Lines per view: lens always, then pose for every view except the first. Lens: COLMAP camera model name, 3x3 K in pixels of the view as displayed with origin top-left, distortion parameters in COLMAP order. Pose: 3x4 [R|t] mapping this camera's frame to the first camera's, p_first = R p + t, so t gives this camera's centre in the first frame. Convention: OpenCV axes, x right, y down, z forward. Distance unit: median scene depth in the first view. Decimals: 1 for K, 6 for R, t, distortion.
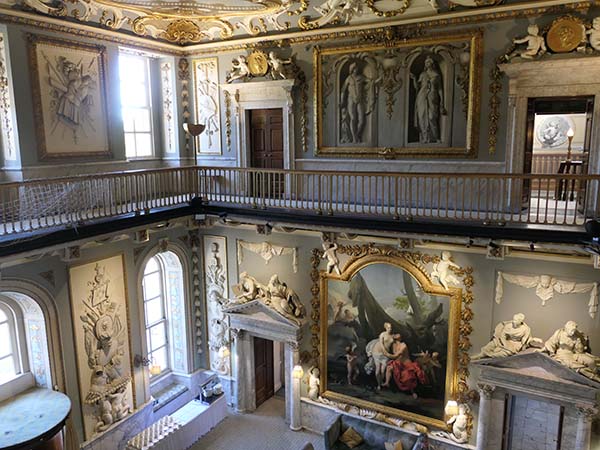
lens RADIAL K [[472.6, 0, 300.0], [0, 472.6, 225.0], [0, 0, 1]] dist [0.002971, -0.254457]
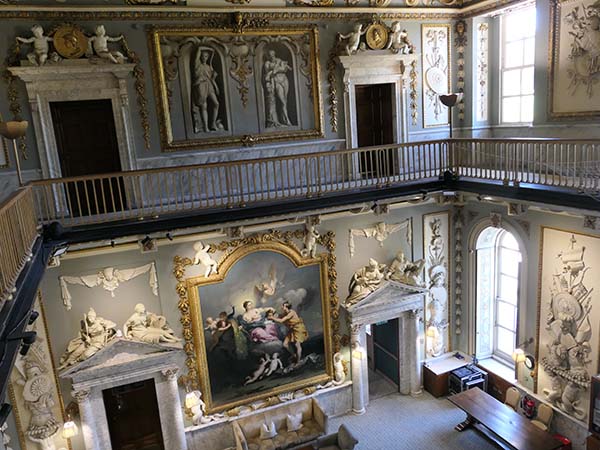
lens RADIAL K [[470.7, 0, 300.0], [0, 470.7, 225.0], [0, 0, 1]] dist [-0.127279, -0.000463]
pose [[0.604912, -0.196293, 0.771720, -0.639139], [0.197125, 0.975889, 0.093709, -0.057959], [-0.771507, 0.095440, 0.629021, 0.374025]]
